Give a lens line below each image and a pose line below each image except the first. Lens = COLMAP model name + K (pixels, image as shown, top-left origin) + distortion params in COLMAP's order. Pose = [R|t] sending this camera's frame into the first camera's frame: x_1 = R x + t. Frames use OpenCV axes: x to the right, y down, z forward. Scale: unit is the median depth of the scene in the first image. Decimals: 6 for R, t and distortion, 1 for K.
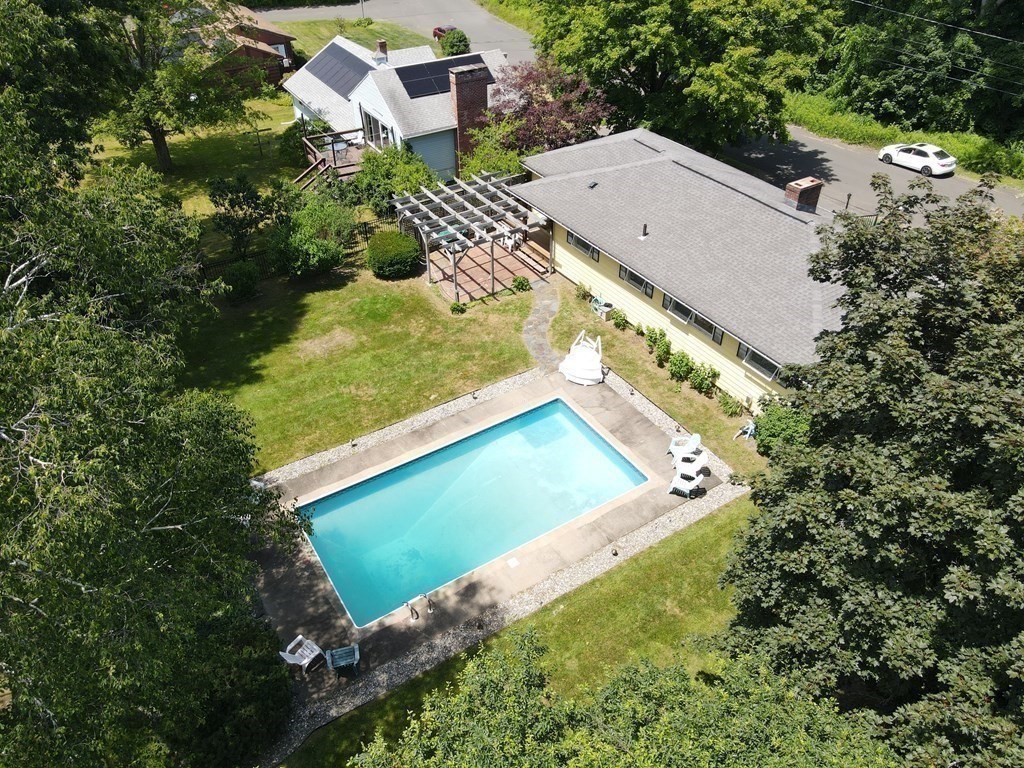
lens RADIAL K [[760.4, 0, 509.4], [0, 760.4, 376.4], [0, 0, 1]] dist [-0.002009, 0.044081]
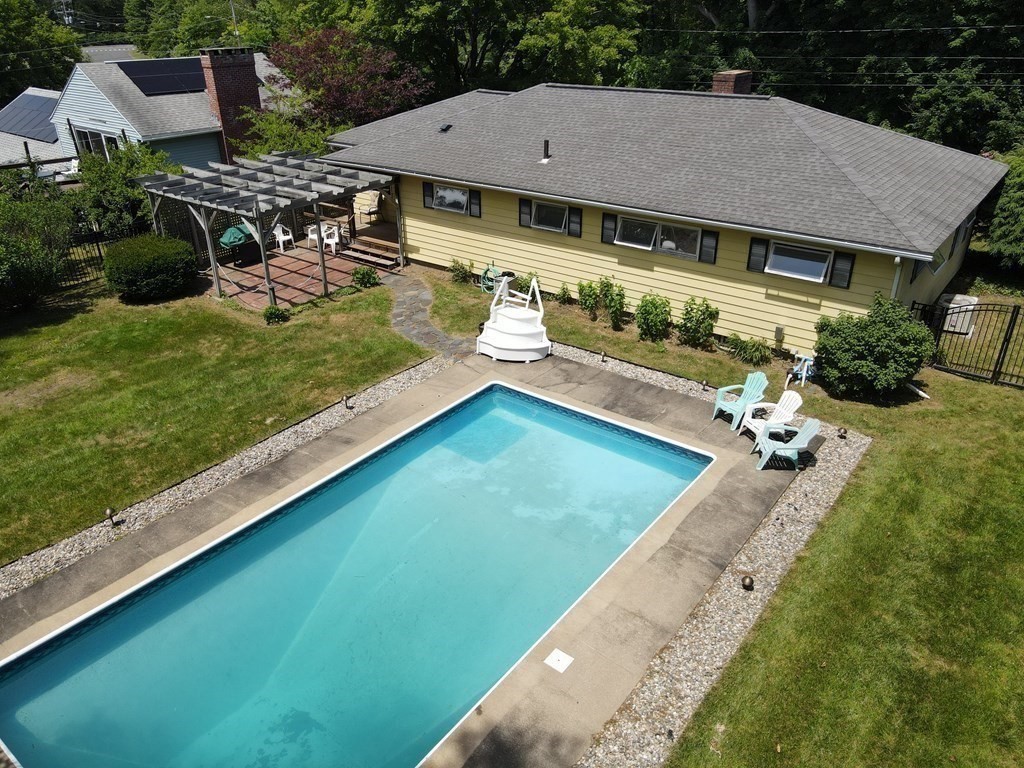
lens RADIAL K [[749.6, 0, 513.0], [0, 749.6, 381.4], [0, 0, 1]] dist [-0.001921, 0.042308]
pose [[0.939251, -0.152148, 0.307665, -0.090328], [0.208724, 0.964782, -0.160093, 0.111611], [-0.272472, 0.214585, 0.937930, 0.414436]]
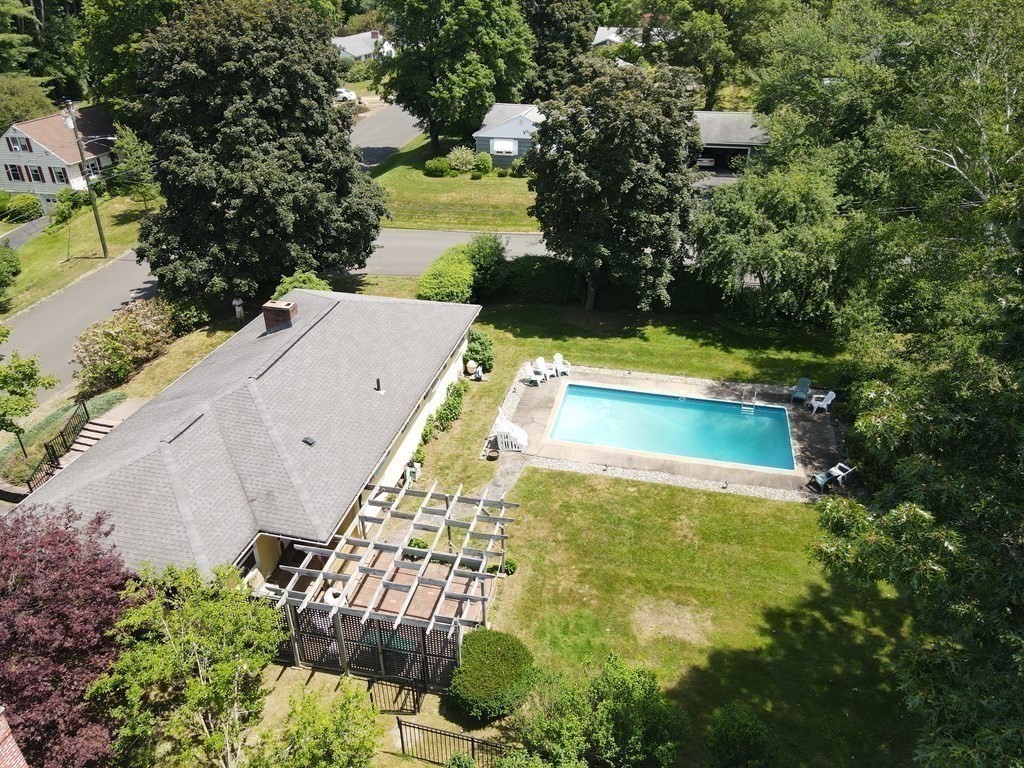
lens RADIAL K [[760.4, 0, 509.4], [0, 760.4, 376.4], [0, 0, 1]] dist [-0.002009, 0.044081]
pose [[-0.696124, -0.334951, 0.634996, -0.555951], [0.450374, 0.485056, 0.749589, -0.852644], [-0.559084, 0.807793, -0.186805, 1.073420]]
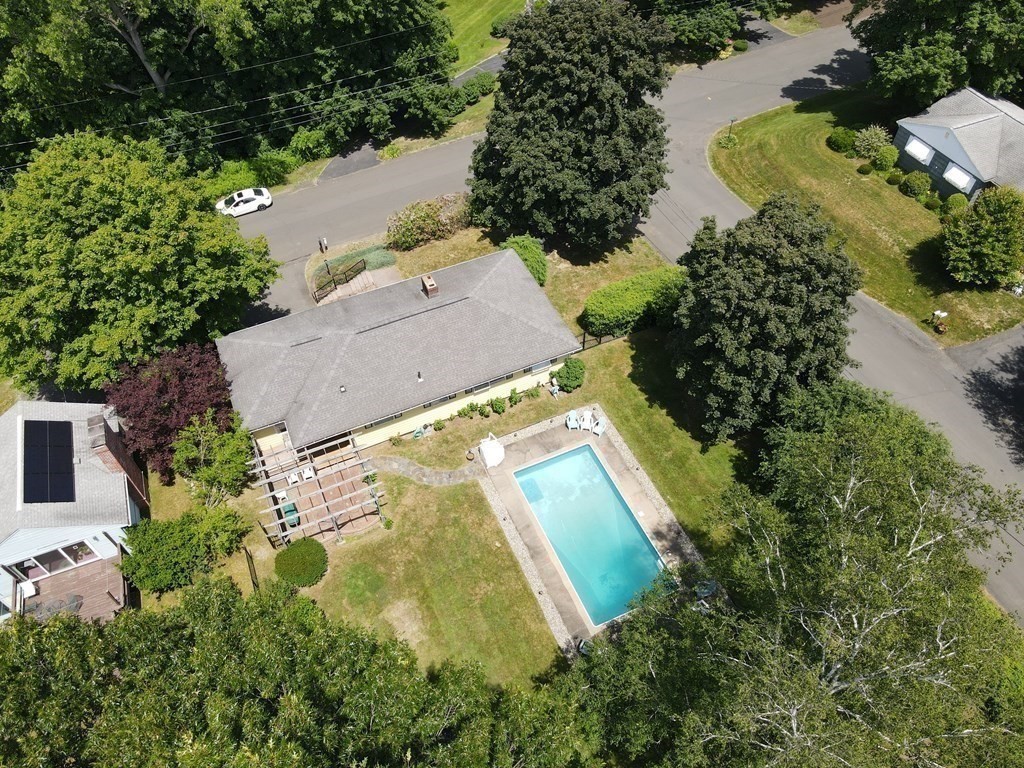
lens RADIAL K [[756.5, 0, 512.0], [0, 756.5, 384.0], [0, 0, 1]] dist [0.006529, 0.003115]
pose [[0.143750, -0.752131, 0.643145, -0.742776], [0.617022, 0.576223, 0.535958, -0.849280], [-0.773705, 0.319791, 0.546913, 0.068578]]
